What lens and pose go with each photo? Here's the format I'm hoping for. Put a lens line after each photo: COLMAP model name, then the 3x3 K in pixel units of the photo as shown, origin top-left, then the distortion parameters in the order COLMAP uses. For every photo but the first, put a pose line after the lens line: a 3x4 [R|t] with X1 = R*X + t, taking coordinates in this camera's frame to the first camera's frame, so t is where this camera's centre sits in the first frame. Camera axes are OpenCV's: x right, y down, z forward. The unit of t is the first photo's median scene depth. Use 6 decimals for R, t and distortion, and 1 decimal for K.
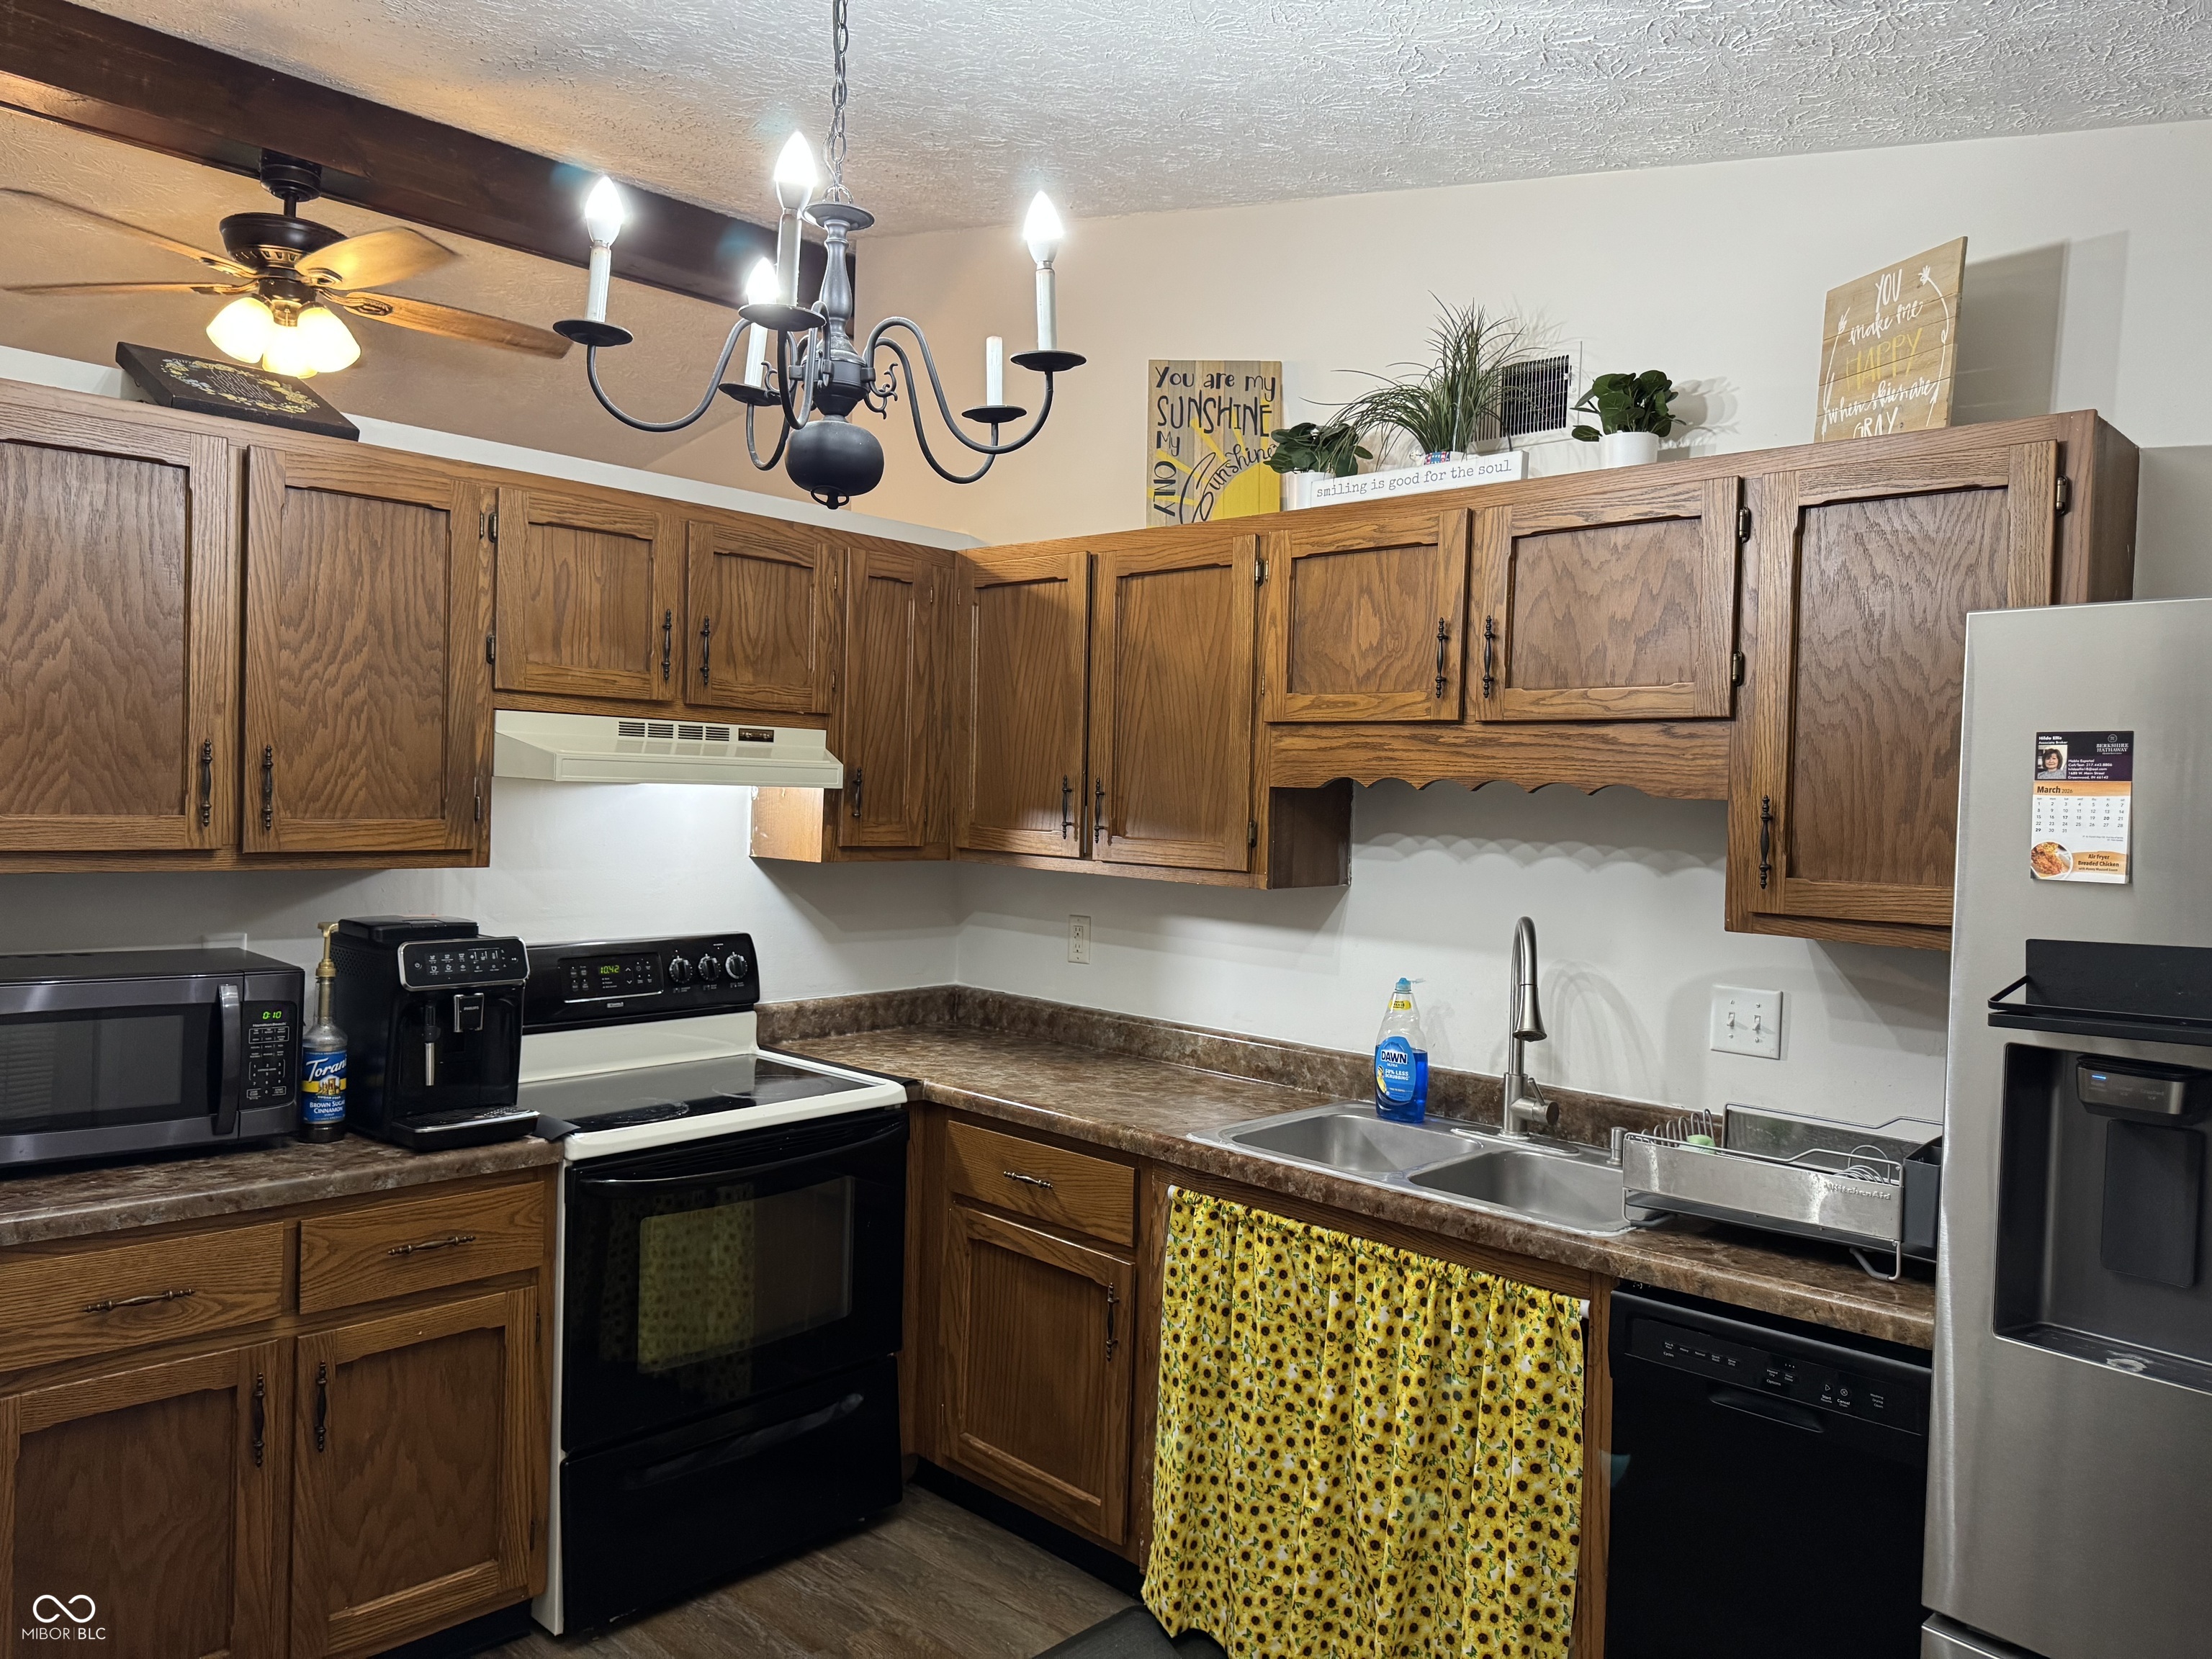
lens RADIAL K [[1565.1, 0, 1116.2], [0, 1565.1, 817.0], [0, 0, 1]] dist [0.088392, -0.085681]
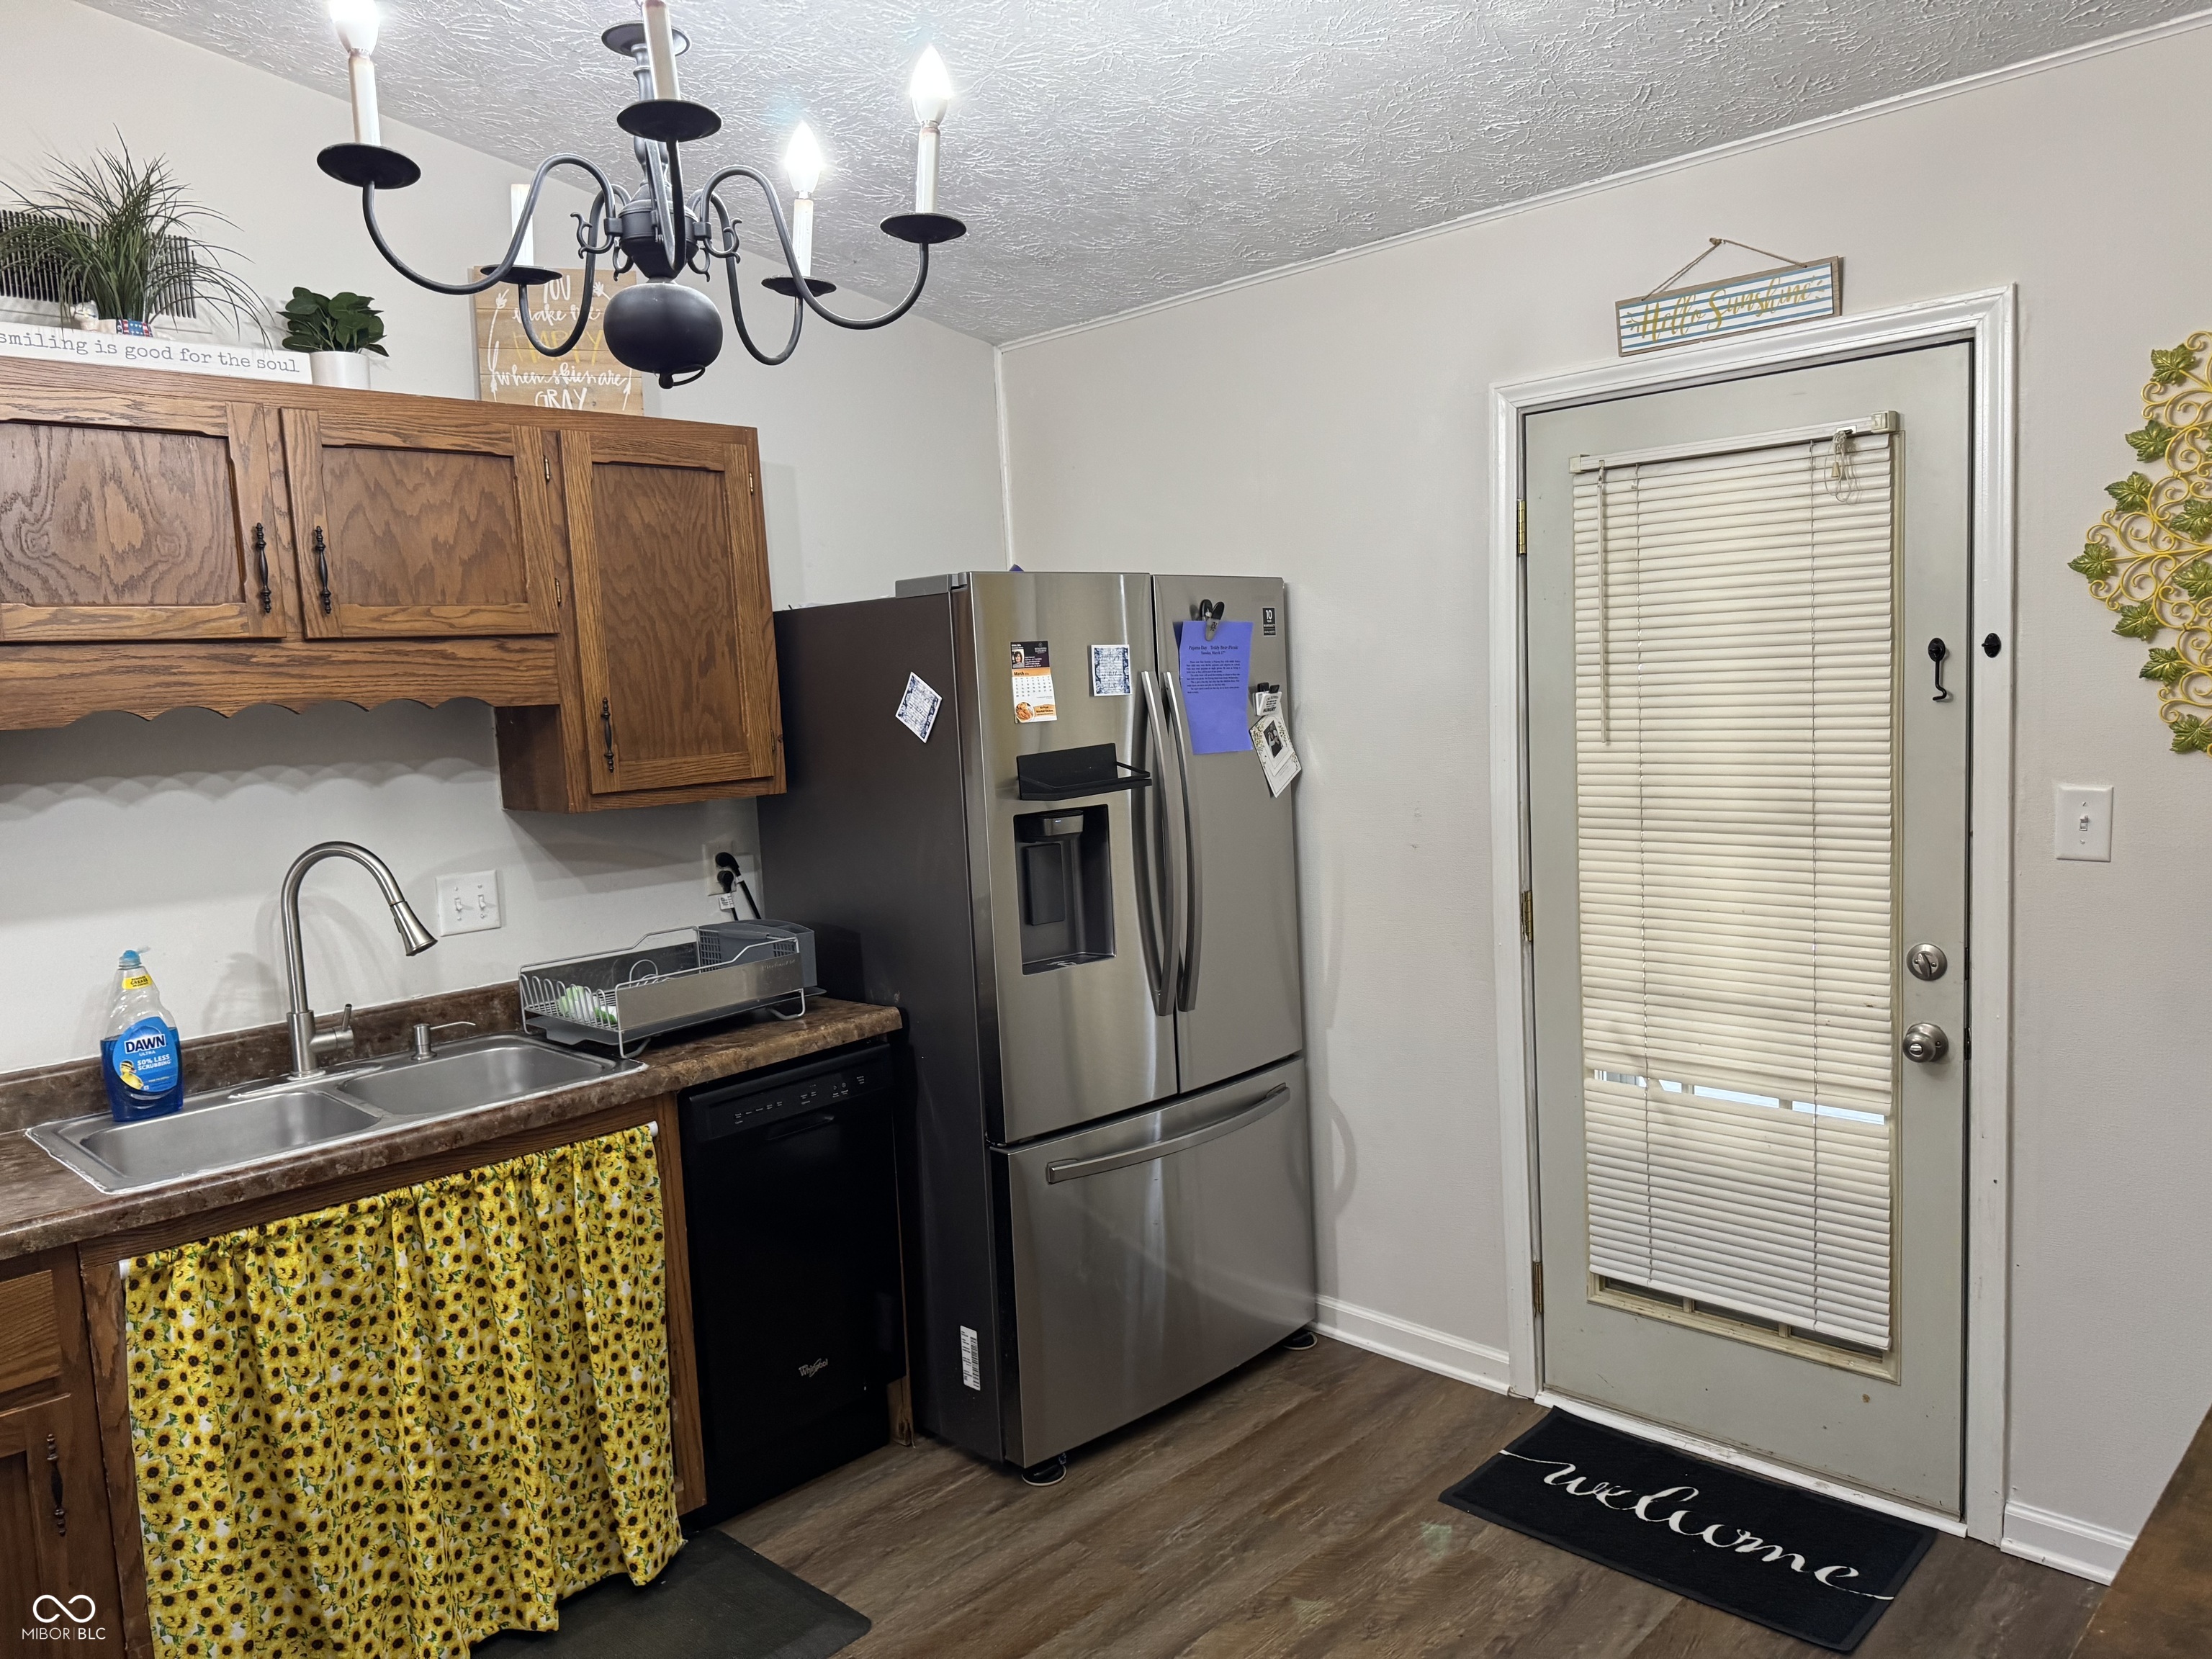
lens RADIAL K [[1555.5, 0, 1134.7], [0, 1555.5, 834.0], [0, 0, 1]] dist [0.054199, -0.072067]
pose [[-0.011532, -0.130992, 0.991316, -0.710097], [0.066965, 0.989056, 0.131472, -0.035555], [-0.997689, 0.067900, -0.002634, 0.518038]]
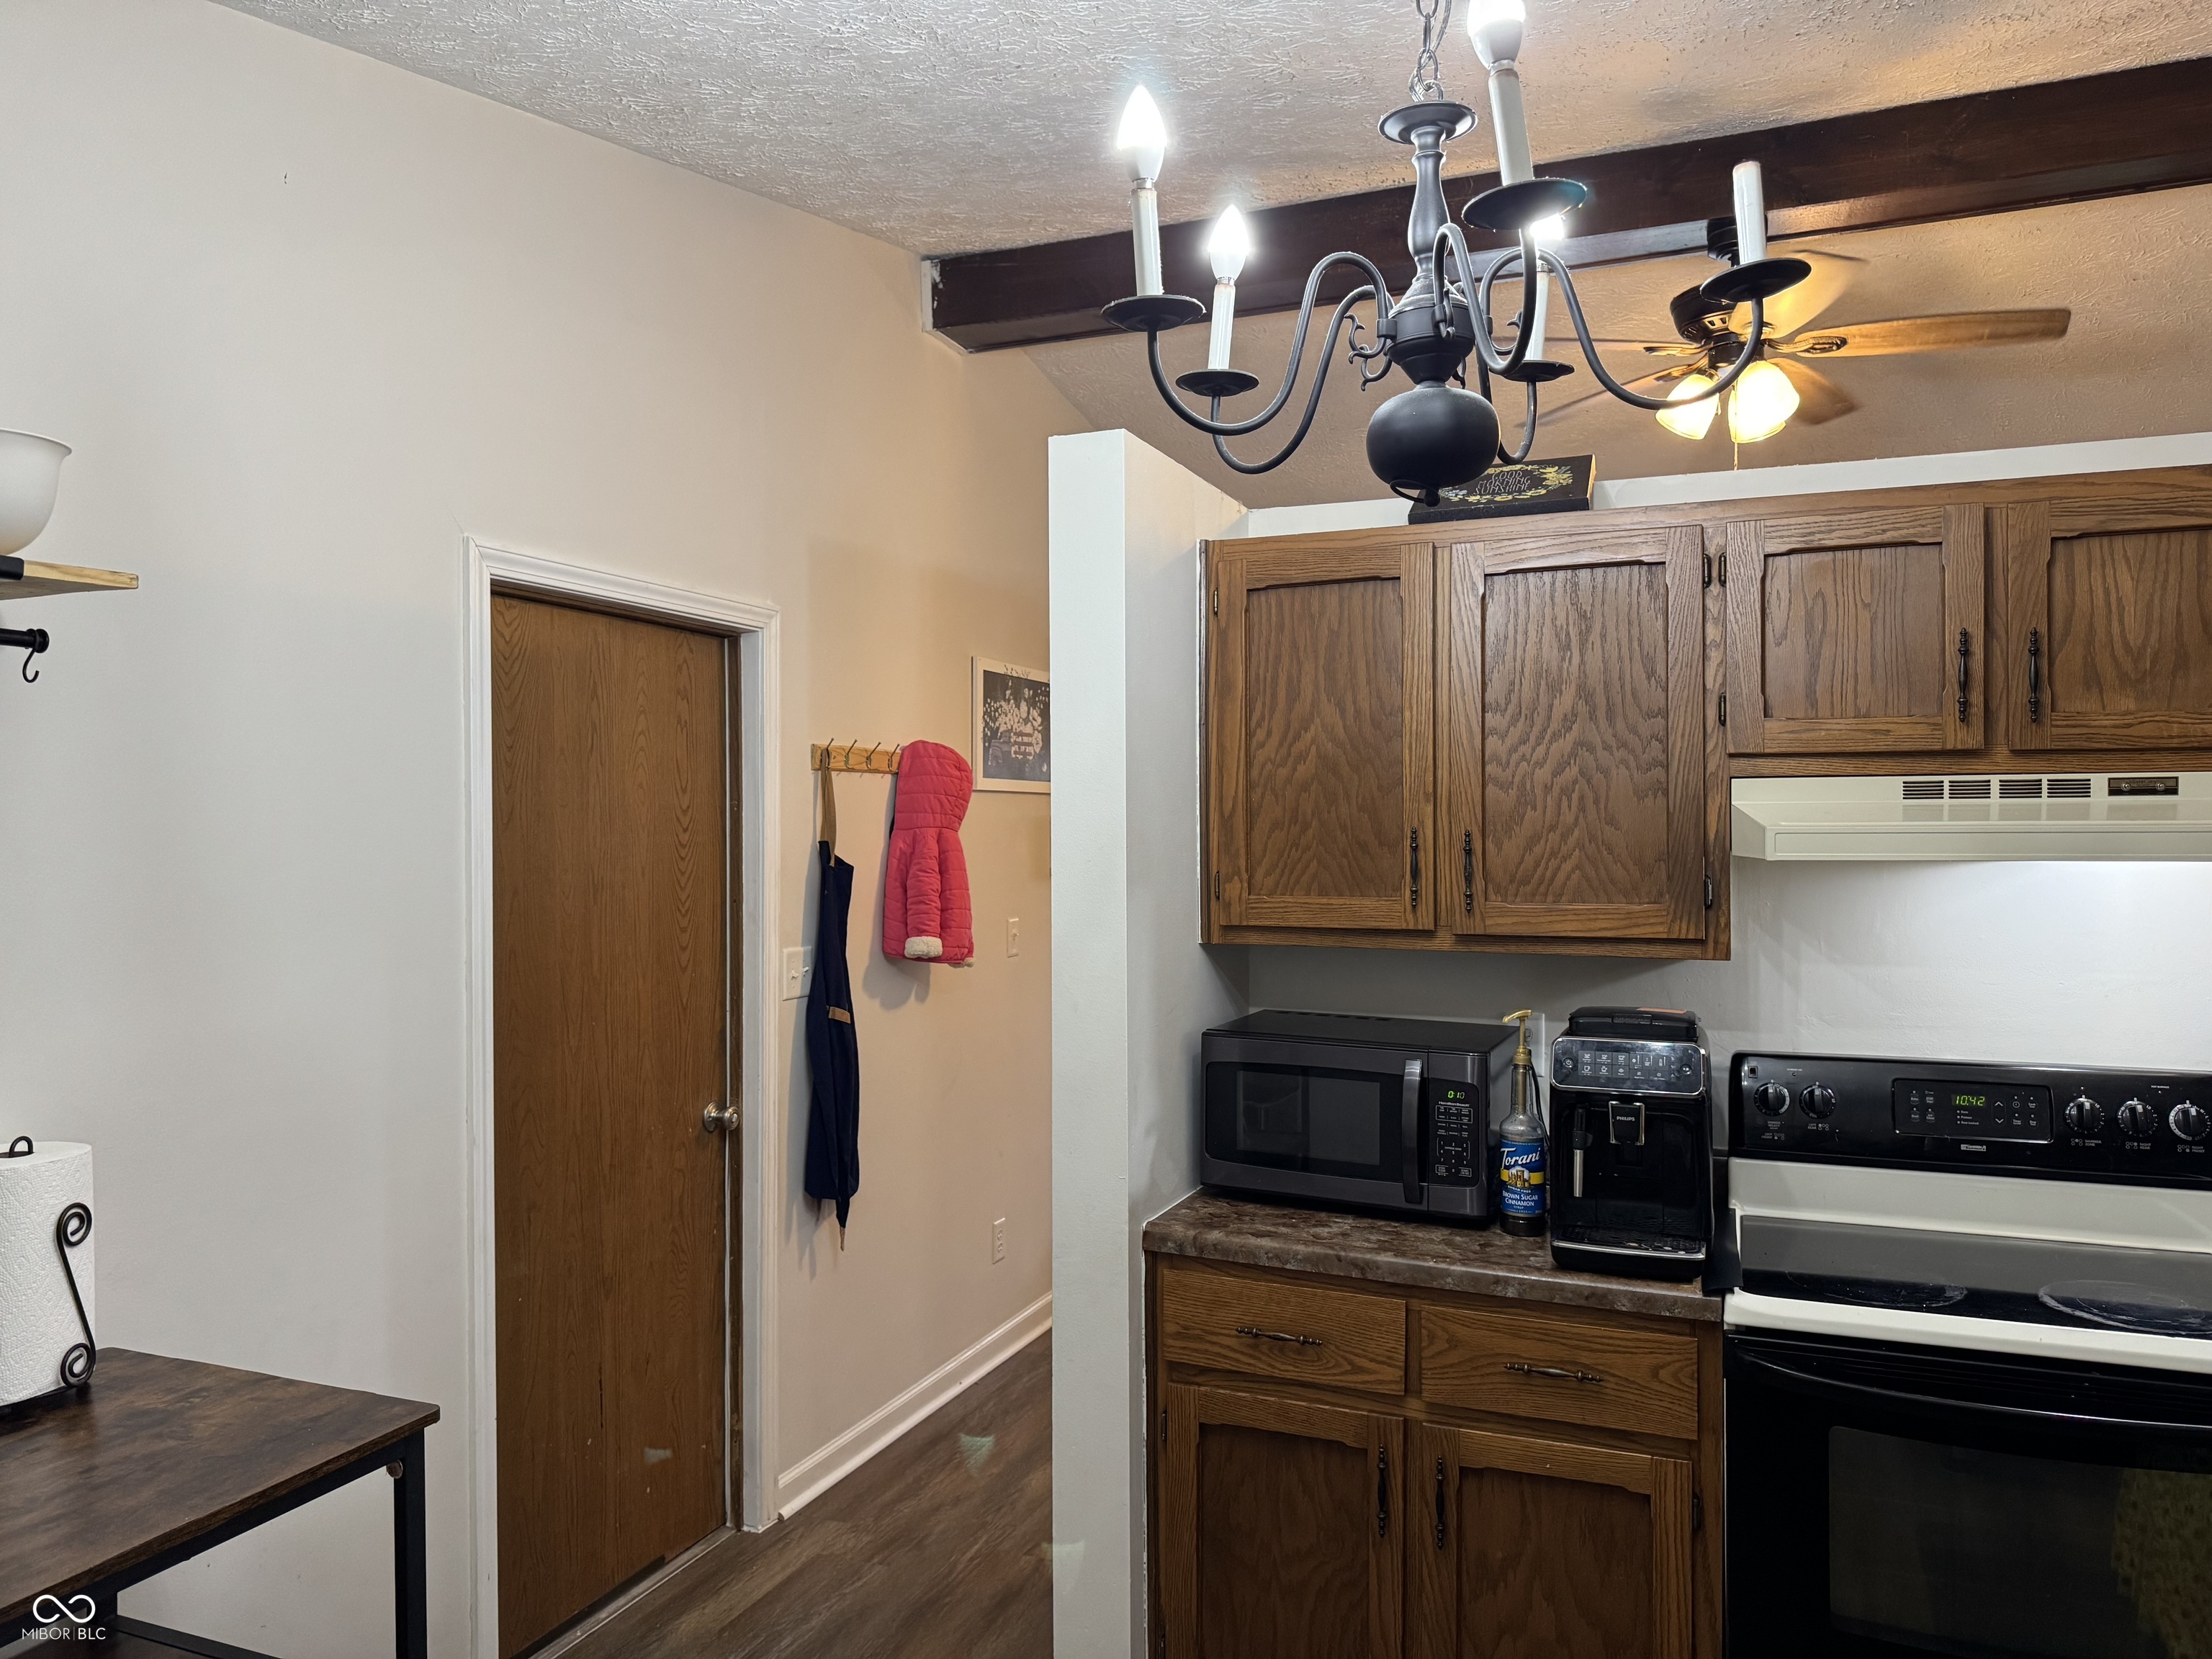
lens RADIAL K [[1570.7, 0, 1079.4], [0, 1570.7, 825.4], [0, 0, 1]] dist [0.087140, -0.095450]
pose [[0.363954, -0.031794, -0.930874, 0.316397], [-0.001493, 0.999396, -0.034718, -0.012342], [0.931416, 0.014025, 0.363687, 0.388028]]
